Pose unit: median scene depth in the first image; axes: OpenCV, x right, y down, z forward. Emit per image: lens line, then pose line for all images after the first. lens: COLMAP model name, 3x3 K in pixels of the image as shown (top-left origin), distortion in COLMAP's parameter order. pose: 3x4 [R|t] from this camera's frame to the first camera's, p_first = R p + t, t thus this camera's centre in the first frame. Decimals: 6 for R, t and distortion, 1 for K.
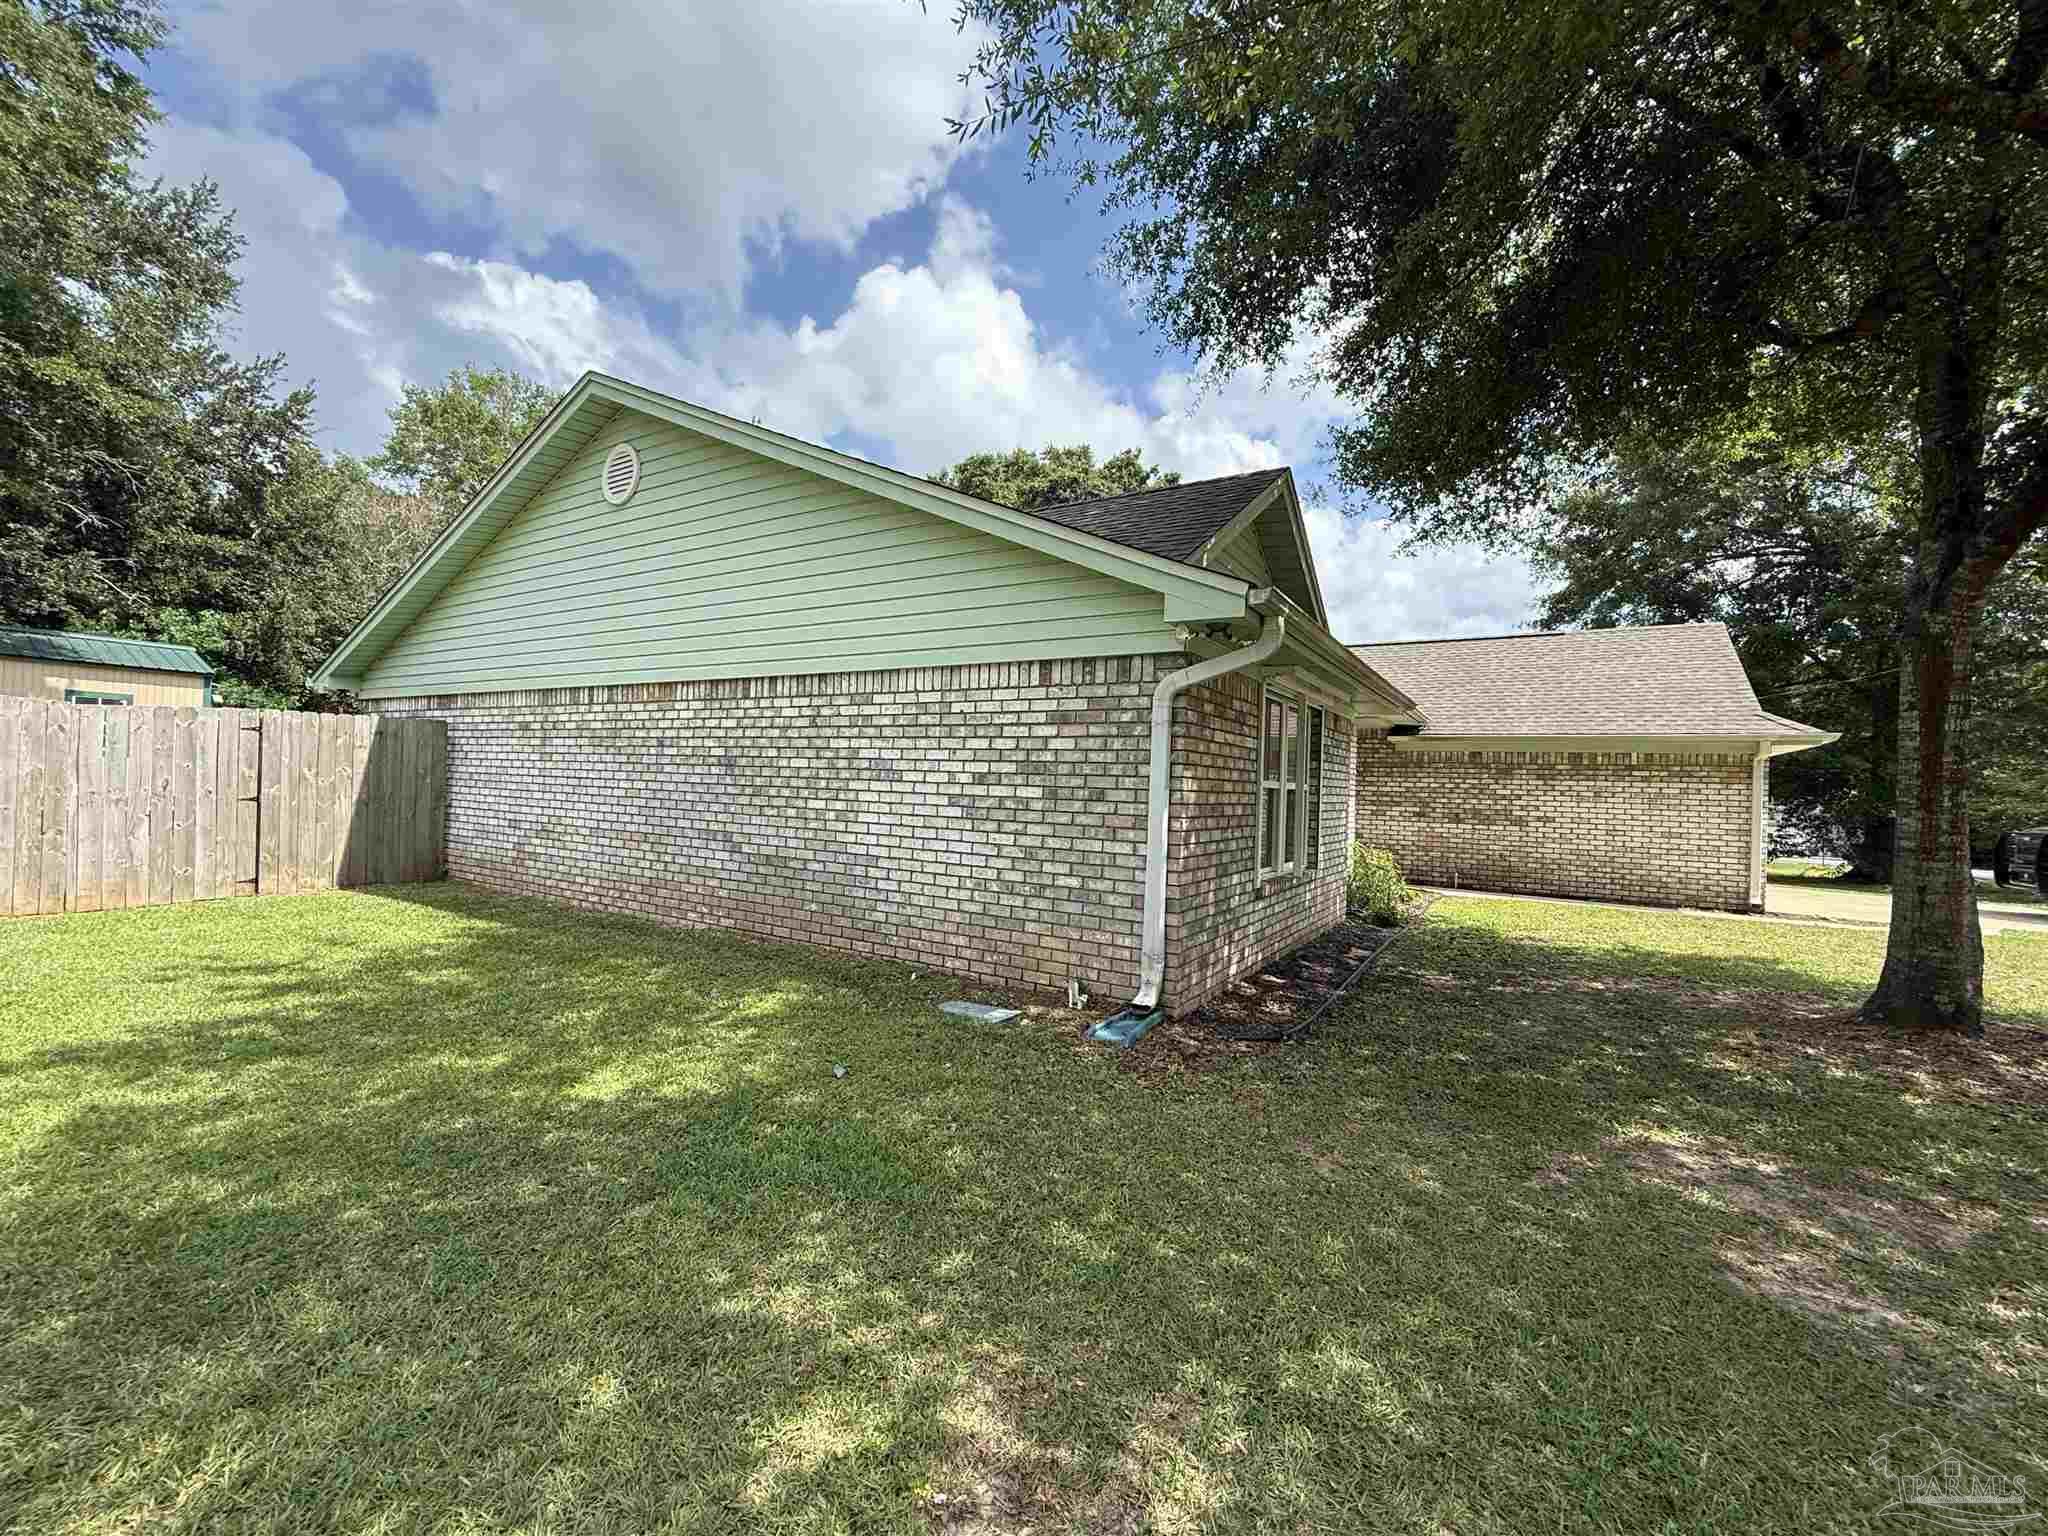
lens RADIAL K [[818.1, 0, 1018.5], [0, 818.1, 765.4], [0, 0, 1]] dist [-0.000589, 0.000292]
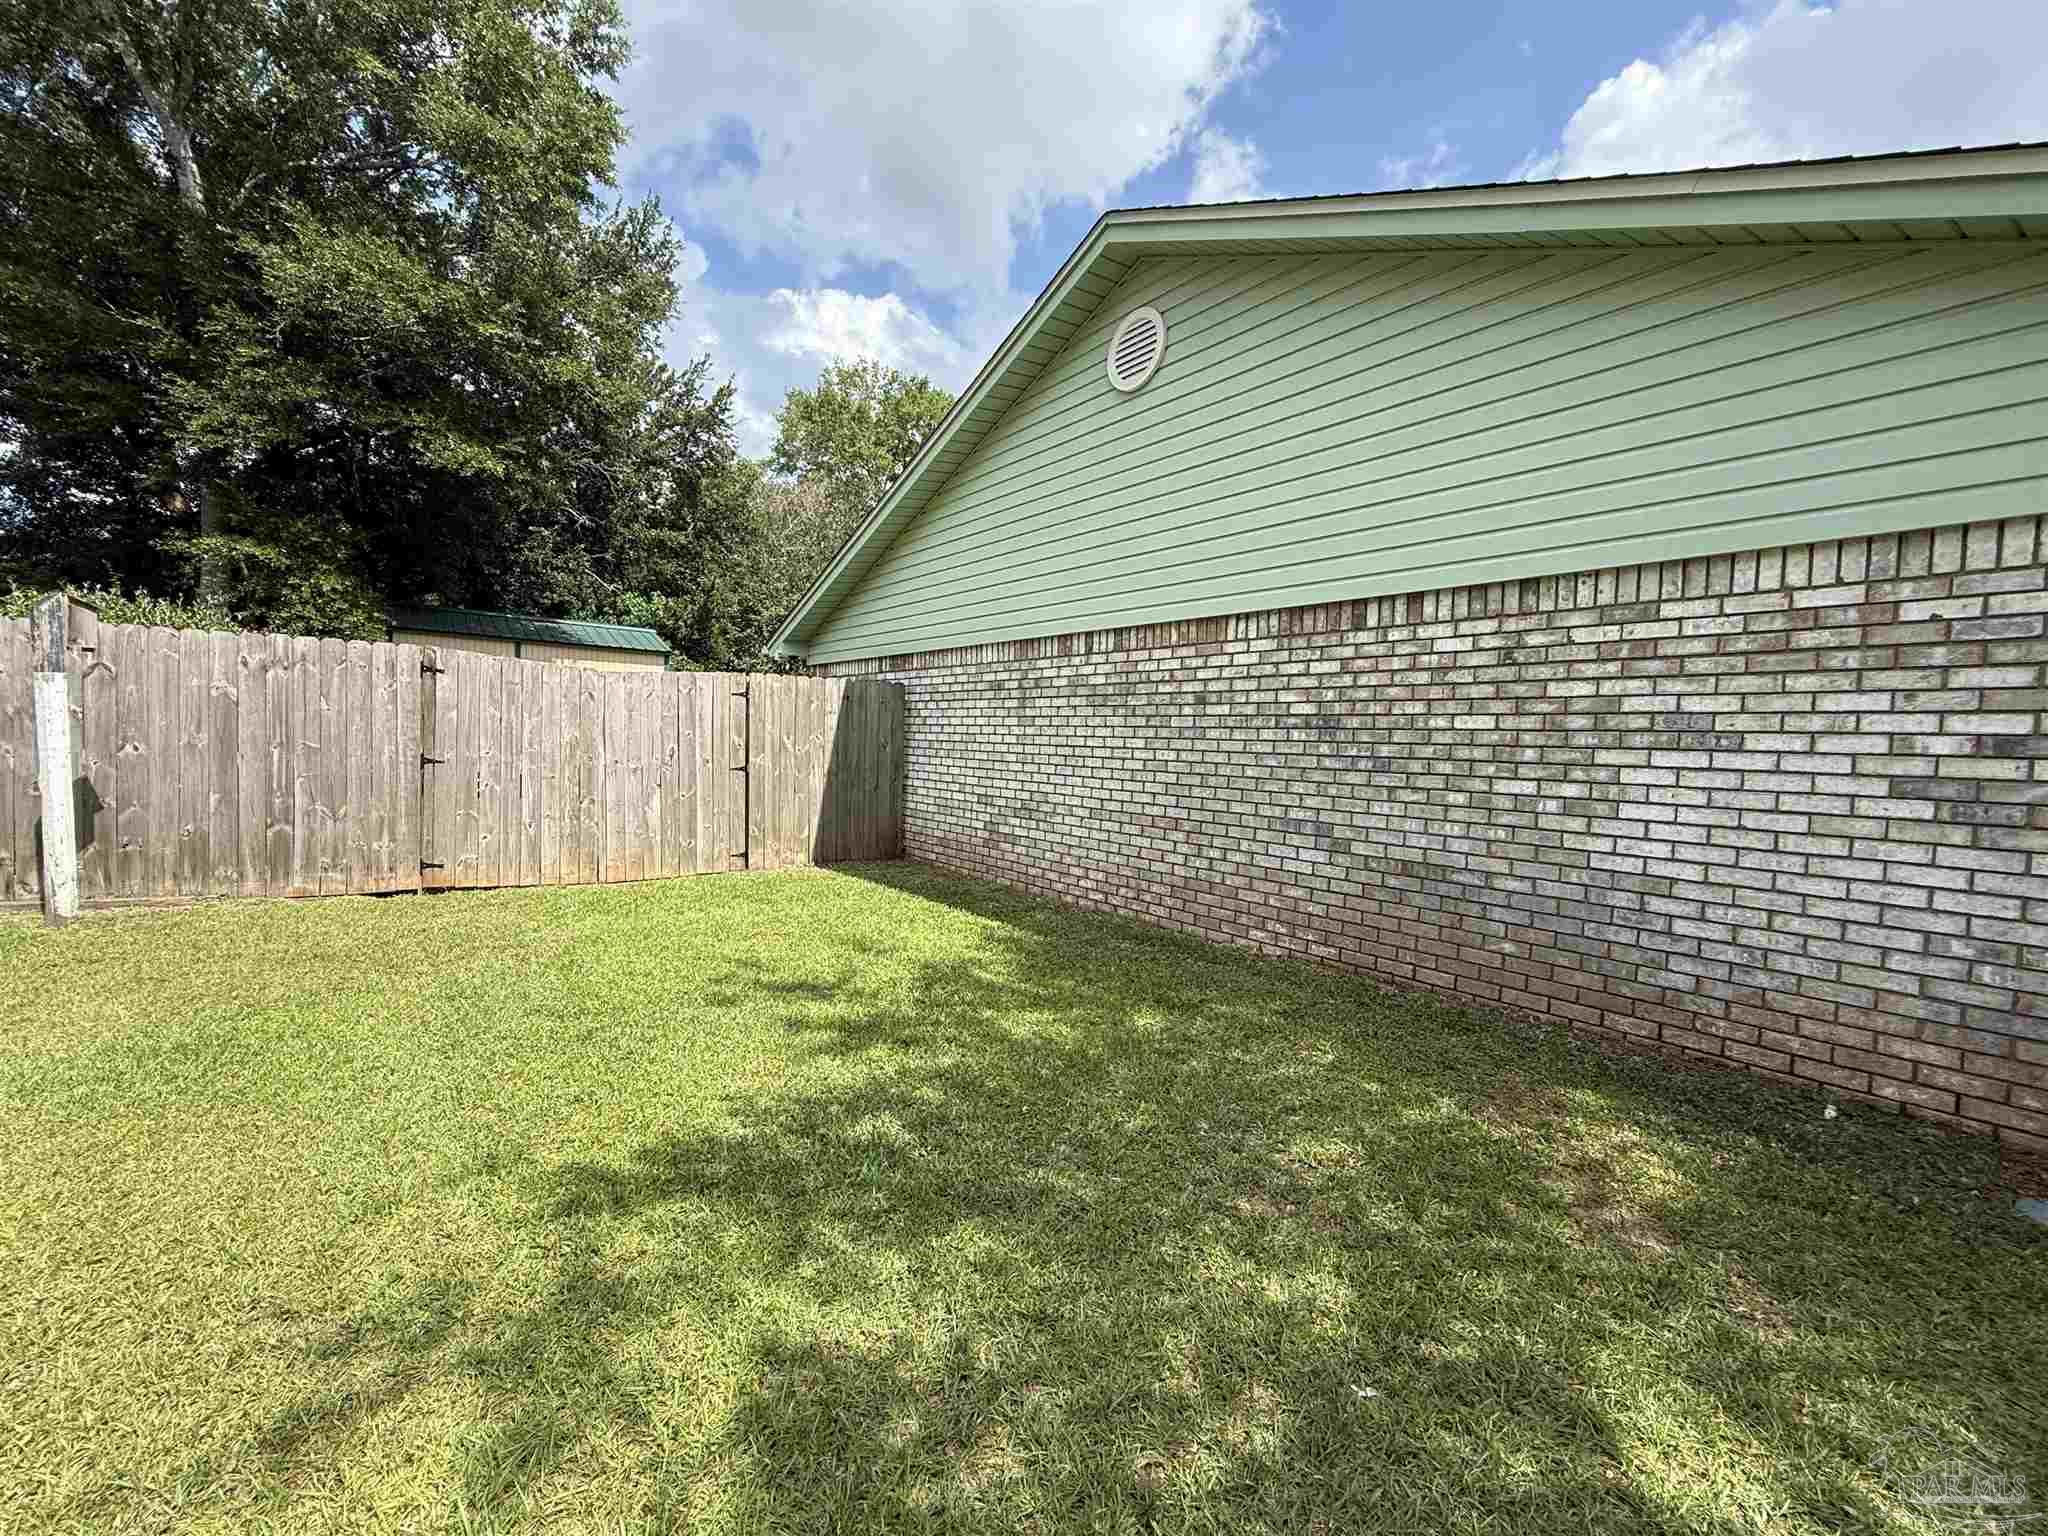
lens RADIAL K [[818.1, 0, 1028.7], [0, 818.1, 765.7], [0, 0, 1]] dist [-0.000589, 0.000292]
pose [[0.943638, 0.007314, -0.330898, -0.333000], [0.005505, 0.999271, 0.037785, 0.003971], [0.330933, -0.037477, 0.942910, 0.235646]]
